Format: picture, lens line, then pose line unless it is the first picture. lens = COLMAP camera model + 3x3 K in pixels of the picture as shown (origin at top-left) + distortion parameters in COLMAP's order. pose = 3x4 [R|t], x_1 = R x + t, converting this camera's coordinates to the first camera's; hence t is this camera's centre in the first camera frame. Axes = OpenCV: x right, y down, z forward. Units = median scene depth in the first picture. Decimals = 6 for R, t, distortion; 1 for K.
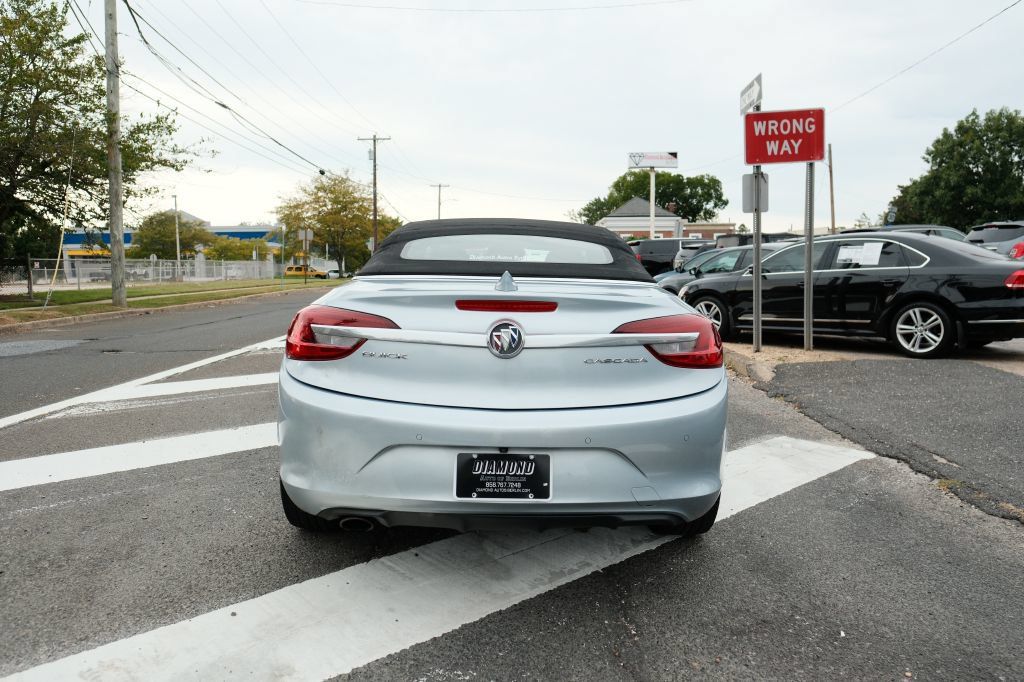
lens RADIAL K [[719.1, 0, 513.2], [0, 719.1, 336.9], [0, 0, 1]] dist [-0.015693, 0.007674]
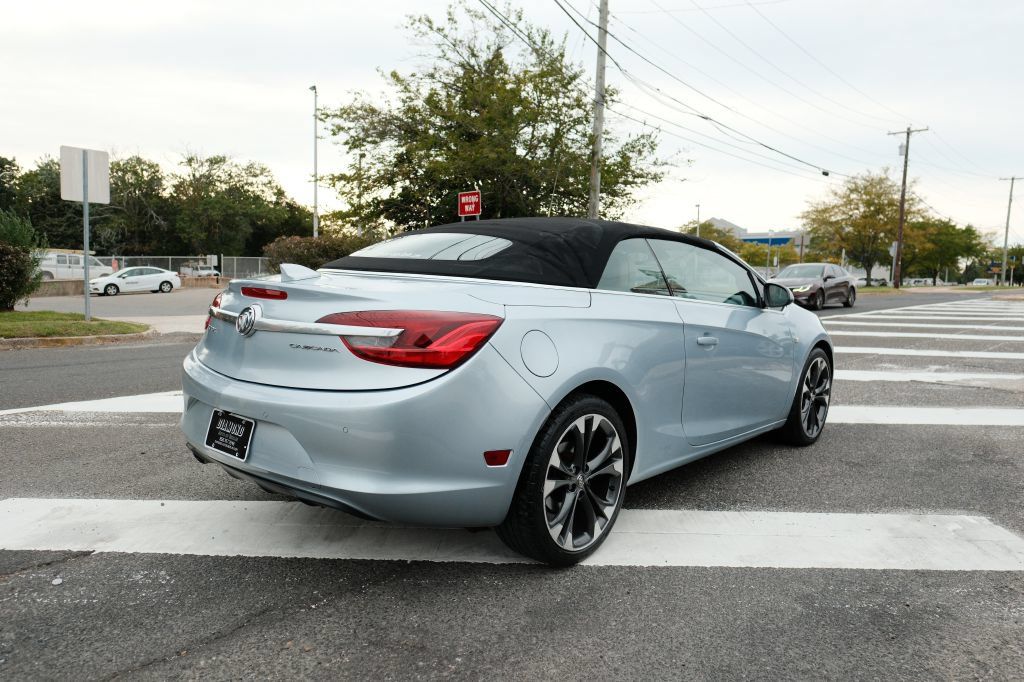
lens RADIAL K [[719.1, 0, 513.2], [0, 719.1, 336.9], [0, 0, 1]] dist [-0.015693, 0.007674]
pose [[0.745346, 0.074274, -0.662527, 0.081463], [-0.079884, 0.996565, 0.021852, -0.002479], [0.661874, 0.036638, 0.748719, 0.029726]]
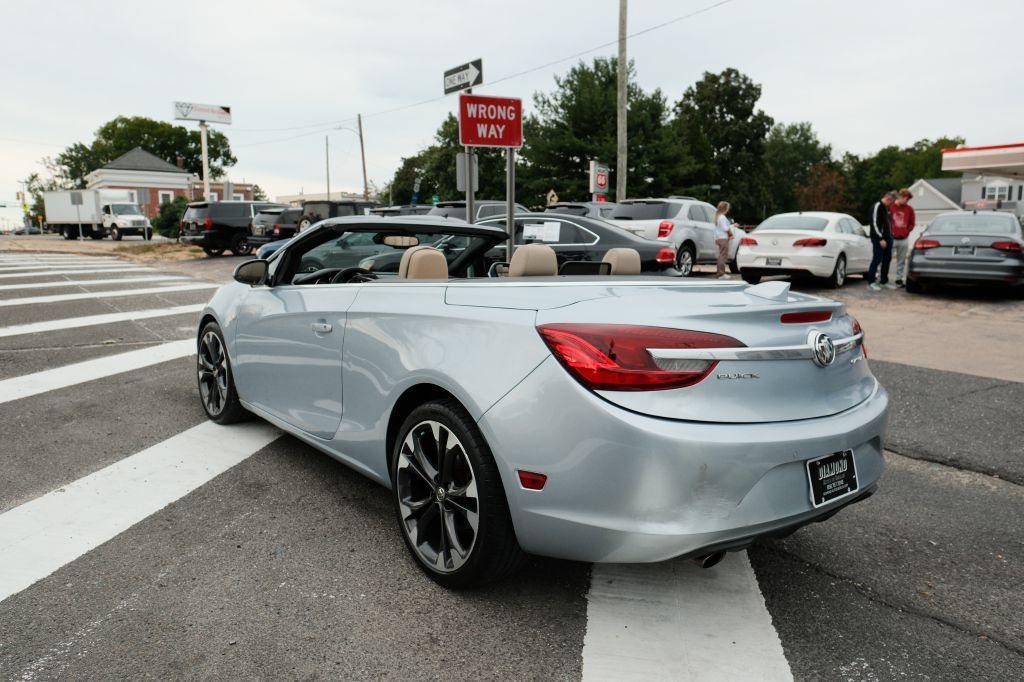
lens RADIAL K [[719.1, 0, 513.2], [0, 719.1, 336.9], [0, 0, 1]] dist [-0.015693, 0.007674]
pose [[0.791751, -0.072719, 0.606500, -0.072177], [0.040485, 0.996952, 0.066683, -0.007397], [-0.609501, -0.028242, 0.792282, 0.031525]]
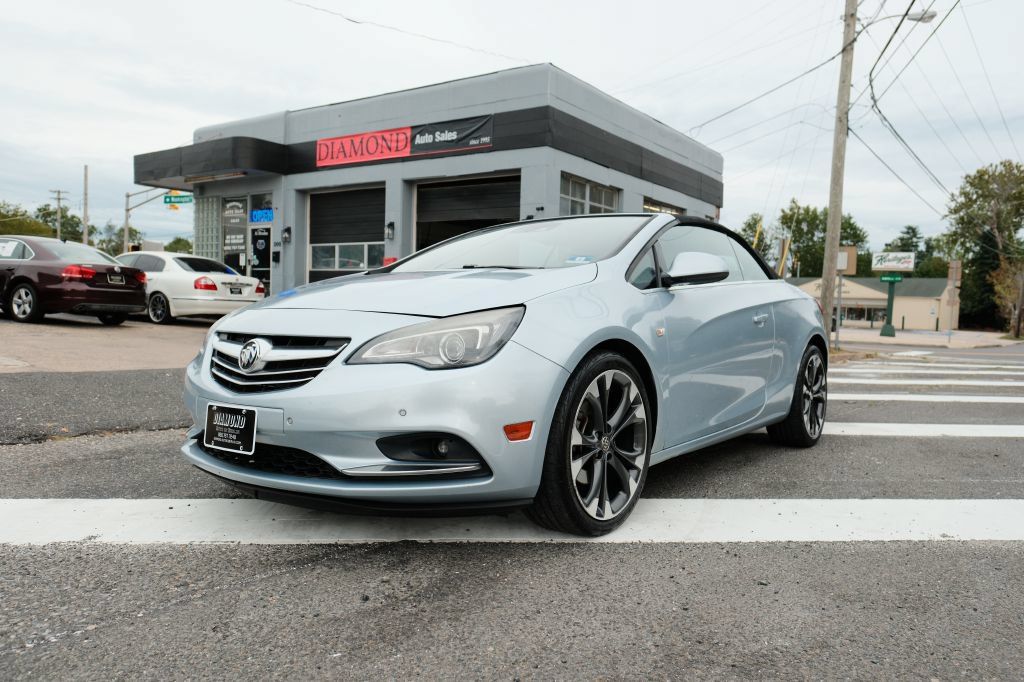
lens RADIAL K [[719.1, 0, 513.2], [0, 719.1, 336.9], [0, 0, 1]] dist [-0.015693, 0.007674]
pose [[-0.782325, -0.051011, 0.620778, -0.073891], [0.021657, 0.993810, 0.108958, -0.014368], [-0.622494, 0.098685, -0.776378, 0.261844]]
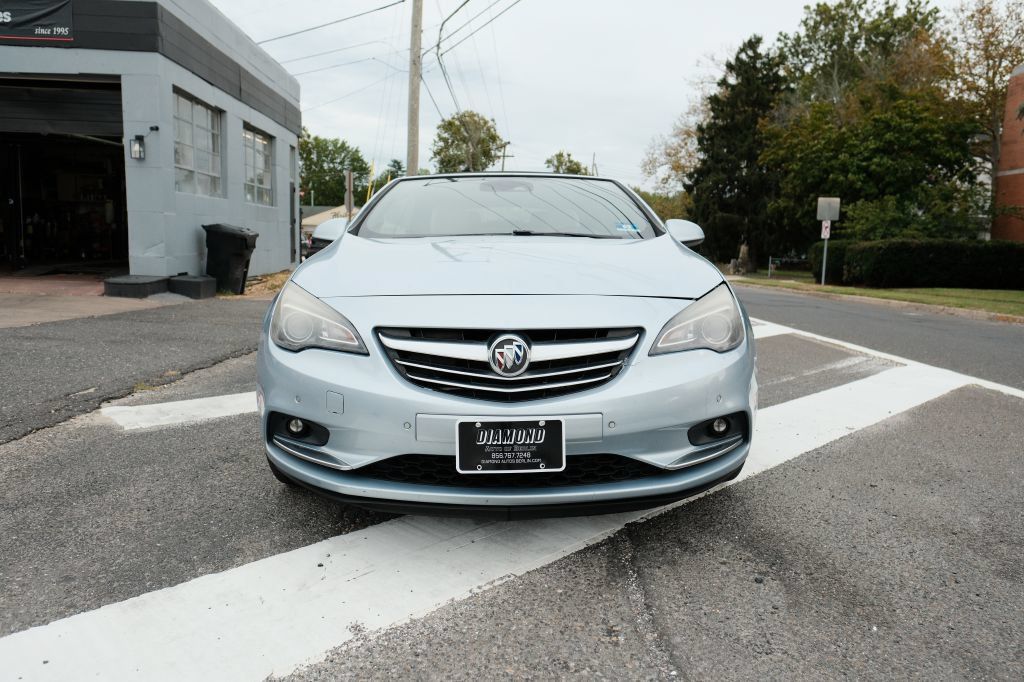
lens RADIAL K [[719.1, 0, 513.2], [0, 719.1, 336.9], [0, 0, 1]] dist [-0.015693, 0.007674]
pose [[-0.999698, -0.024496, -0.001957, -0.001953], [-0.024367, 0.977823, 0.208010, -0.019791], [-0.003182, 0.207994, -0.978125, 0.282850]]
